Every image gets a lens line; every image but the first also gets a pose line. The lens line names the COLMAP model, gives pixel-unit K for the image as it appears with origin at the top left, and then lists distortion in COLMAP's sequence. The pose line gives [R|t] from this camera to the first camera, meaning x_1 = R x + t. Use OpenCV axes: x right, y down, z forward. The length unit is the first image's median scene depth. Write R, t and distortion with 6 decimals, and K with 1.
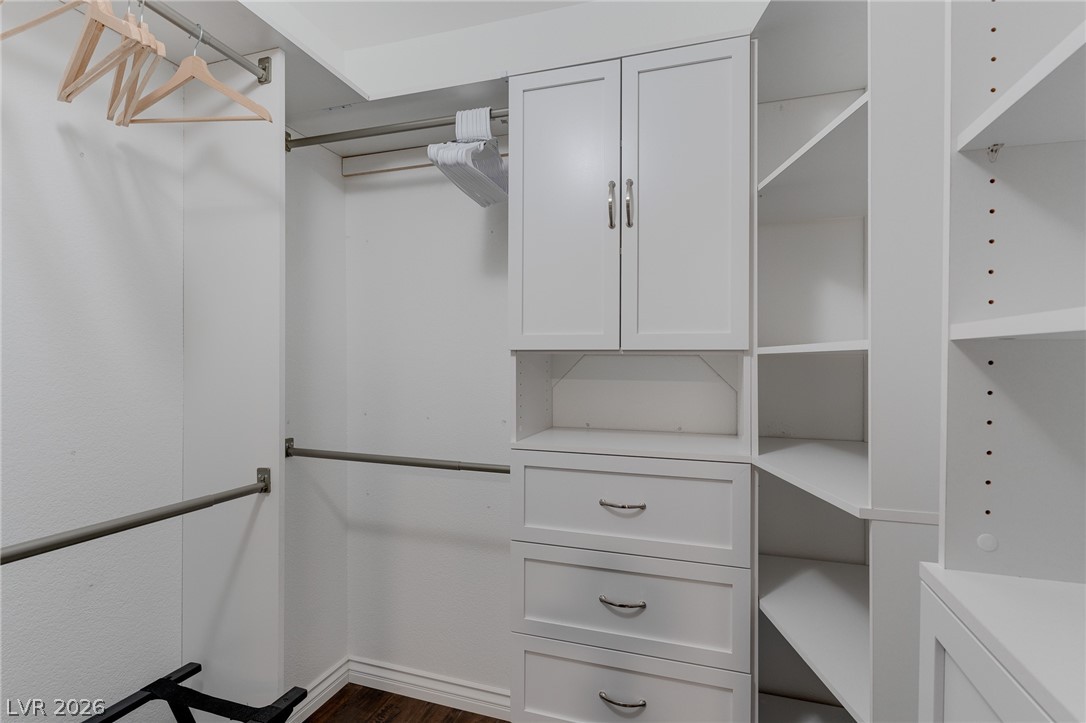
lens RADIAL K [[525.3, 0, 539.6], [0, 525.3, 359.8], [0, 0, 1]] dist [-0.003469, -0.002202]
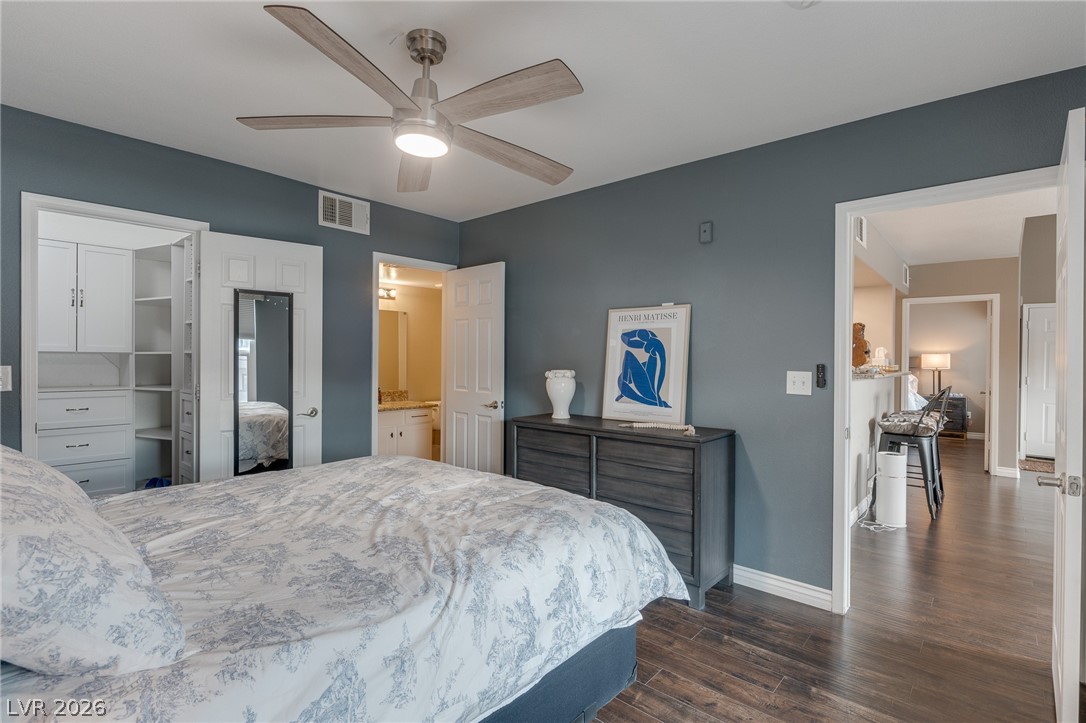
lens RADIAL K [[525.3, 0, 539.6], [0, 525.3, 359.8], [0, 0, 1]] dist [-0.003469, -0.002202]
pose [[0.638683, 0.001605, 0.769468, -0.394312], [0.001646, 0.999993, -0.003452, 0.033418], [-0.769468, 0.003471, 0.638676, -2.535099]]
